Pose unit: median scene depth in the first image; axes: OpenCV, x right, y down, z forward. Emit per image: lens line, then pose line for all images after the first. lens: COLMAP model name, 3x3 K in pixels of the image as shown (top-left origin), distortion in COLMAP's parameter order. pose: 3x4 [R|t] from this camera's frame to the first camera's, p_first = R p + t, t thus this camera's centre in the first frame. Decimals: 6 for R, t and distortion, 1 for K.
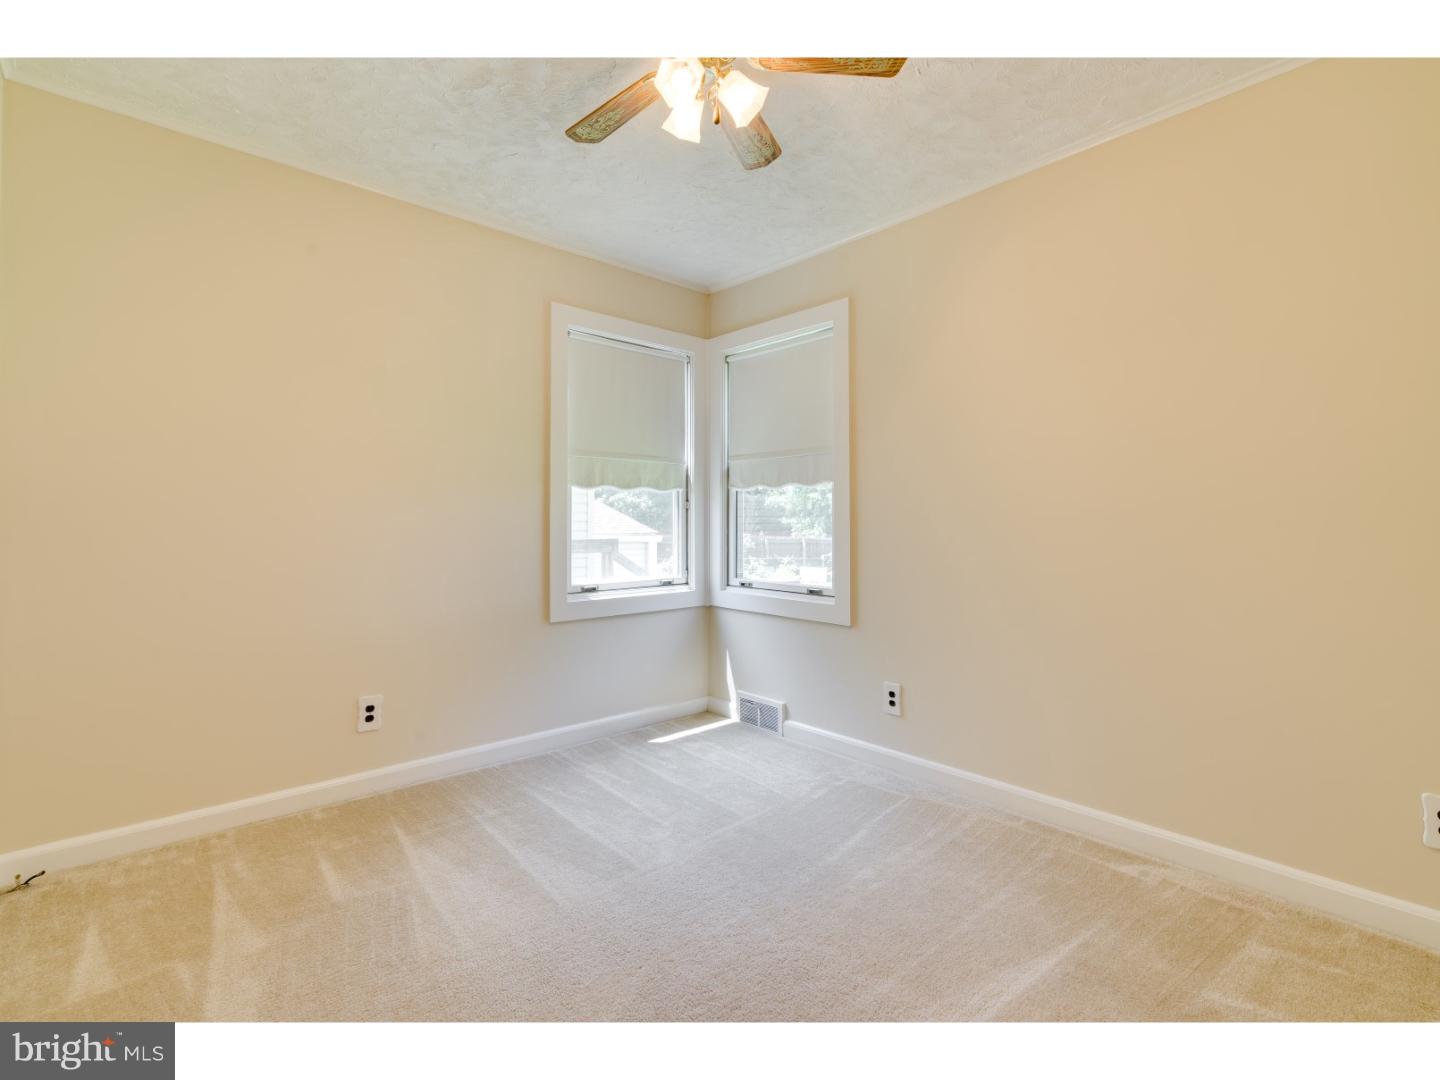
lens RADIAL K [[654.8, 0, 722.7], [0, 654.8, 517.4], [0, 0, 1]] dist [0.000271, 0.000060]
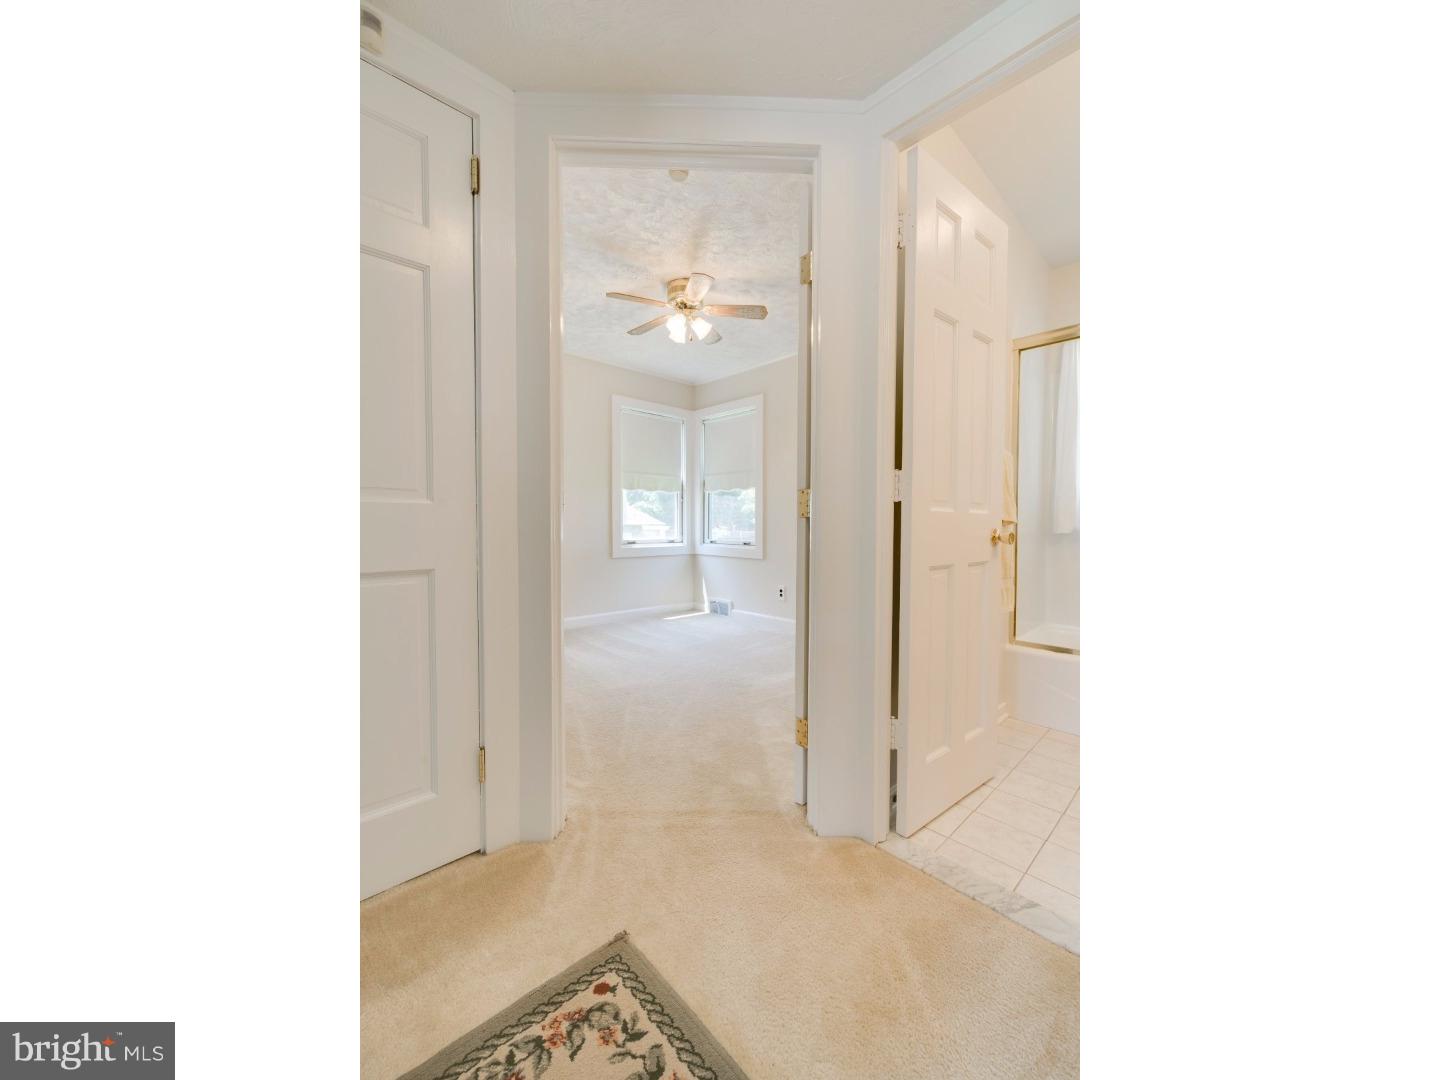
lens RADIAL K [[488.1, 0, 720.0], [0, 488.1, 540.0], [0, 0, 1]] dist [-0.000182, 0.000000]
pose [[0.999909, 0.002626, 0.013207, 0.037548], [-0.003150, 0.999201, 0.039851, 0.040768], [-0.013092, -0.039889, 0.999118, -0.426123]]
